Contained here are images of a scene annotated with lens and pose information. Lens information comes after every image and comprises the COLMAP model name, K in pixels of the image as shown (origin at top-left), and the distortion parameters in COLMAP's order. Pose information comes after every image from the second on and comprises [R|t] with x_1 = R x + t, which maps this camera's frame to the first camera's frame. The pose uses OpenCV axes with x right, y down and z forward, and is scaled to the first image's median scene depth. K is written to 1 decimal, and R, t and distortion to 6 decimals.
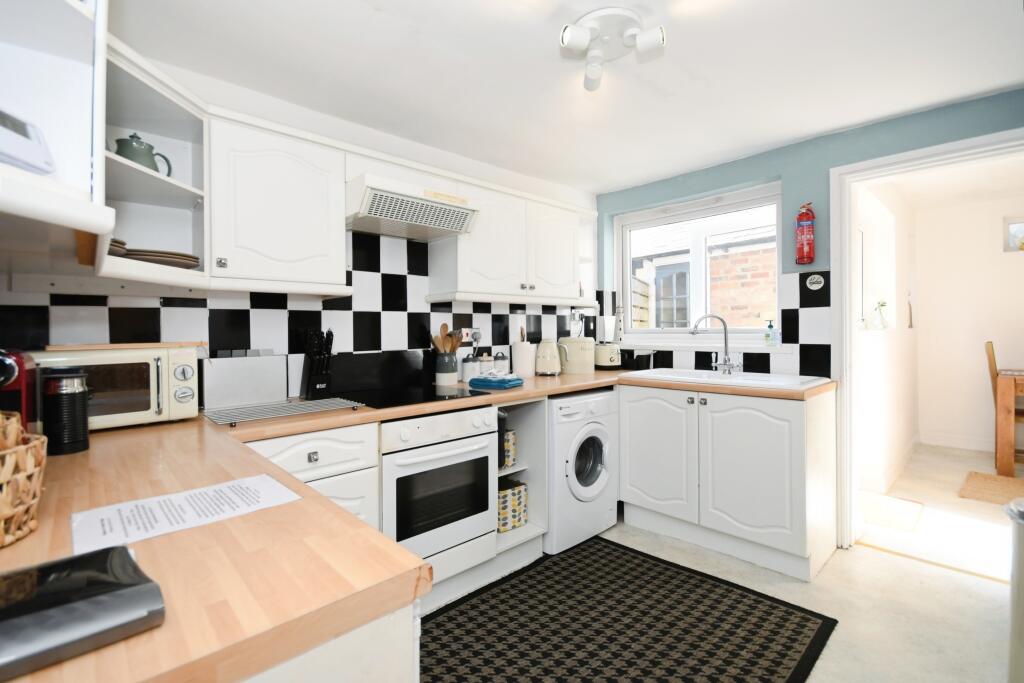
lens RADIAL K [[457.5, 0, 509.2], [0, 457.5, 336.9], [0, 0, 1]] dist [0.000006, -0.000041]
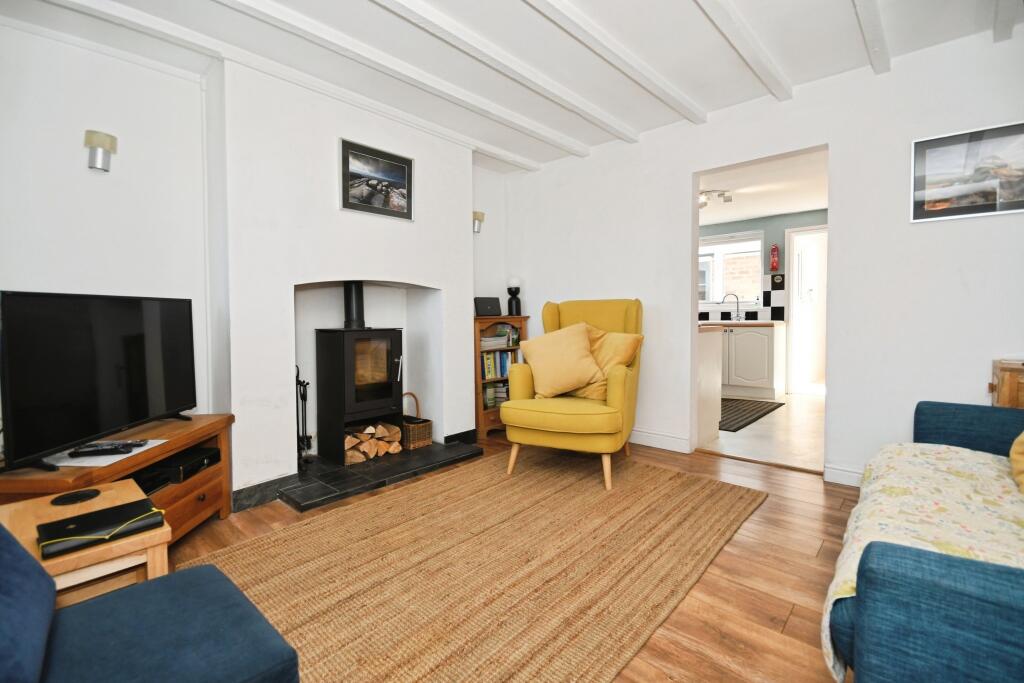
lens RADIAL K [[450.8, 0, 510.4], [0, 450.8, 335.7], [0, 0, 1]] dist [-0.000735, -0.000112]
pose [[0.998000, -0.004071, 0.063084, -0.767930], [0.002531, 0.999697, 0.024477, 0.099171], [-0.063165, -0.024268, 0.997708, -1.107721]]
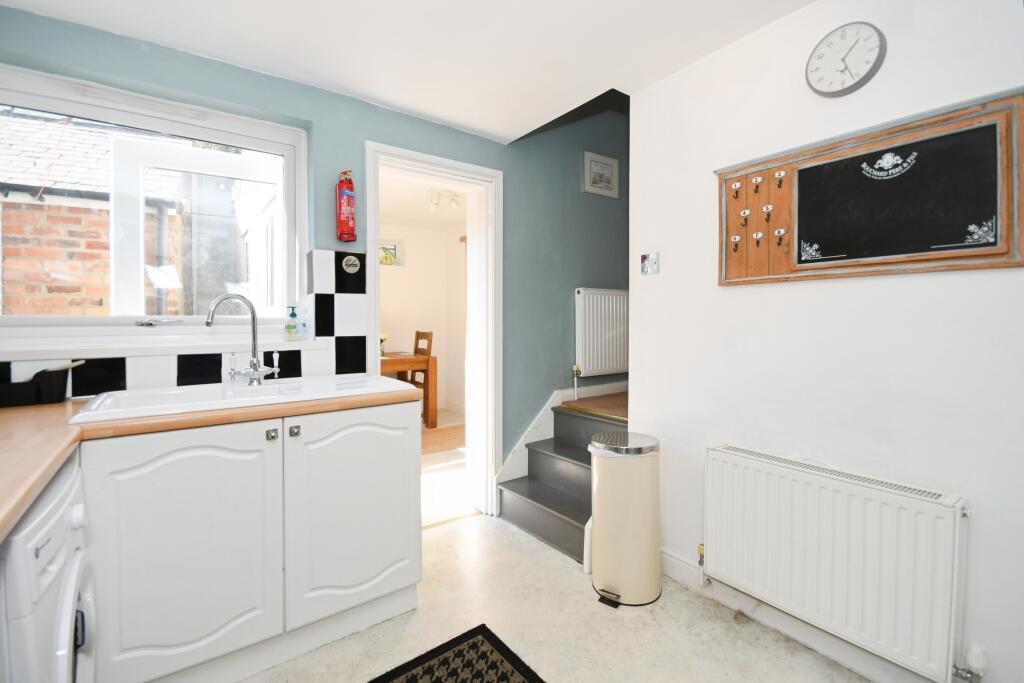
lens RADIAL K [[456.7, 0, 512.1], [0, 456.7, 327.5], [0, 0, 1]] dist [-0.001851, -0.000288]
pose [[0.123008, -0.007909, 0.992374, -0.147364], [0.020722, 0.999771, 0.005400, 0.001500], [-0.992189, 0.019900, 0.123143, 0.574952]]
